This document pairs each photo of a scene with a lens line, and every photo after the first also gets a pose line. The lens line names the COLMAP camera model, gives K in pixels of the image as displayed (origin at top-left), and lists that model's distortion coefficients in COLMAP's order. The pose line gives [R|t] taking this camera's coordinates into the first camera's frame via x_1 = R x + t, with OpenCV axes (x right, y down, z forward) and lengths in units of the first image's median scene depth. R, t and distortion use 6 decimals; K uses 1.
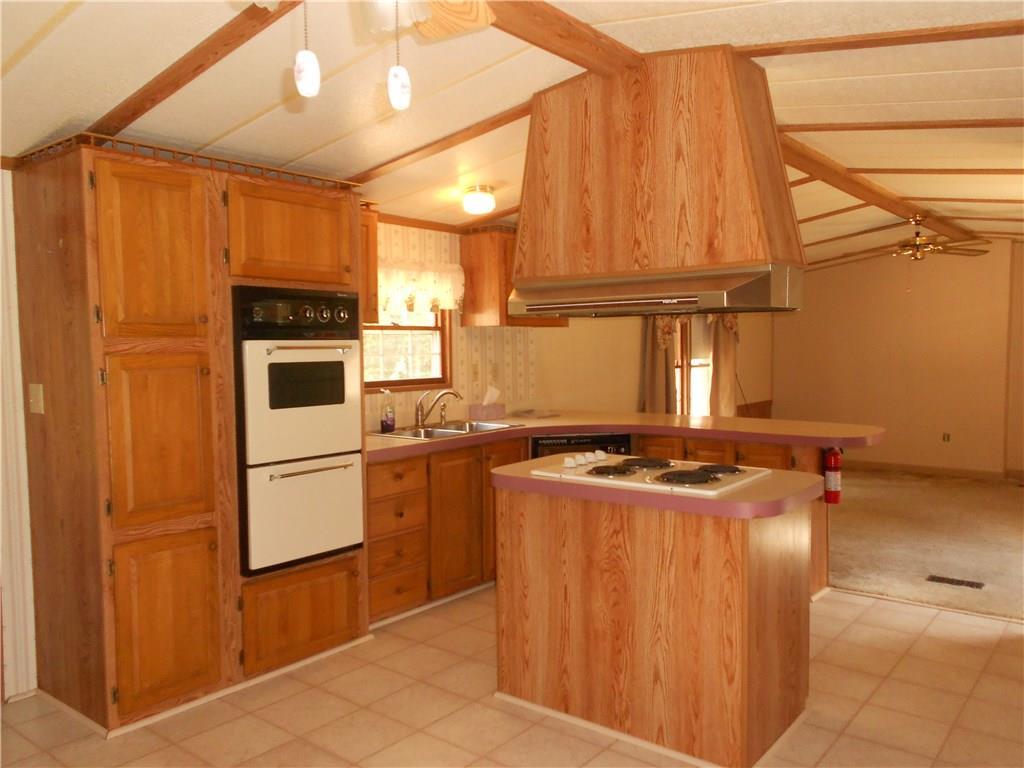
lens RADIAL K [[788.6, 0, 511.4], [0, 788.6, 385.6], [0, 0, 1]] dist [-0.000123, -0.015277]
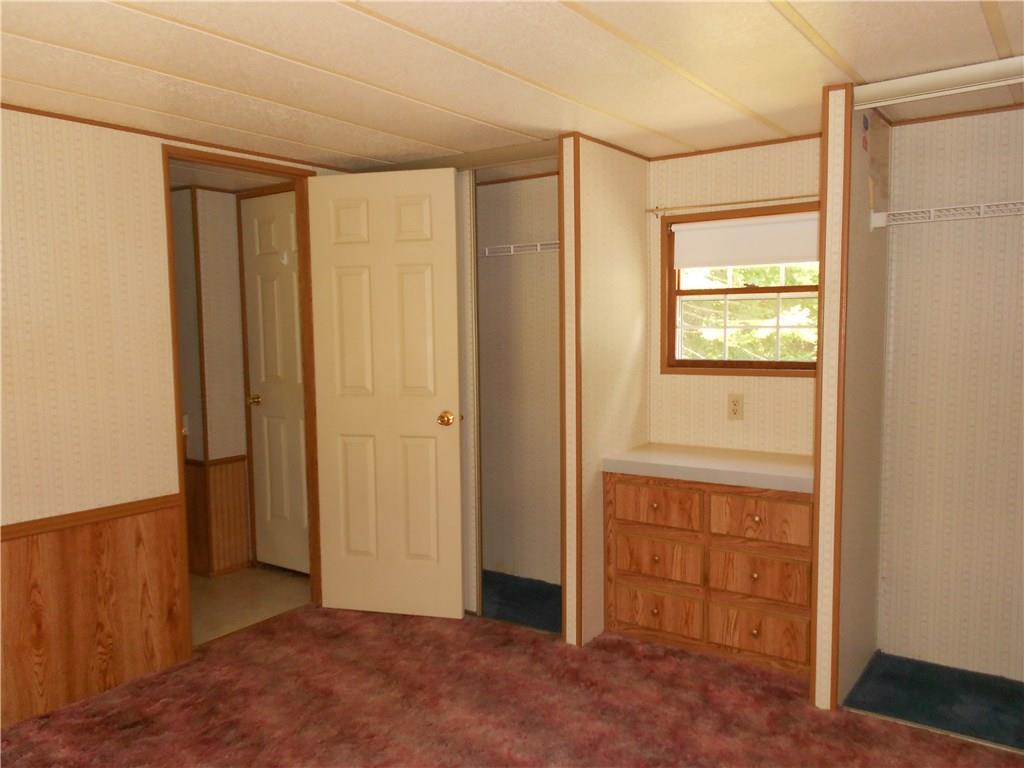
lens RADIAL K [[788.6, 0, 509.4], [0, 788.6, 384.5], [0, 0, 1]] dist [-0.000123, -0.015277]
pose [[-0.060087, -0.055365, 0.996657, -0.896769], [0.072954, 0.995547, 0.059702, -0.524301], [-0.995524, 0.076297, -0.055780, 0.496973]]
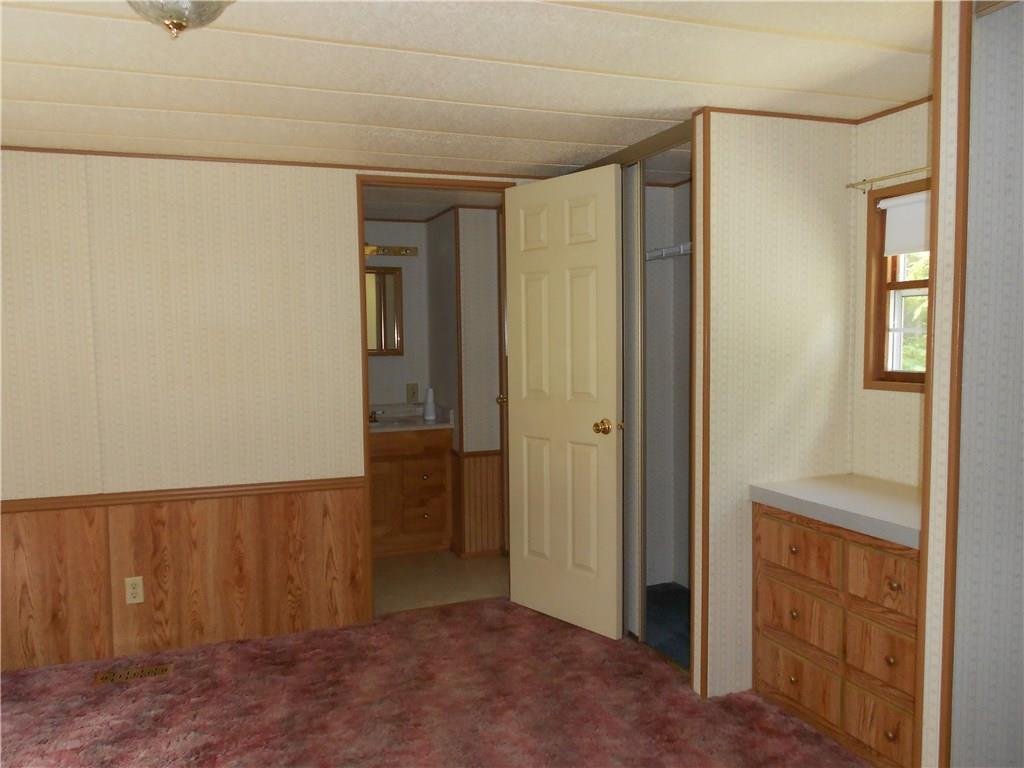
lens RADIAL K [[788.6, 0, 511.4], [0, 788.6, 386.4], [0, 0, 1]] dist [-0.000123, -0.015277]
pose [[0.506769, -0.044464, 0.860934, -0.741800], [0.058247, 0.998153, 0.017266, -0.492866], [-0.860112, 0.041397, 0.508423, 0.037132]]
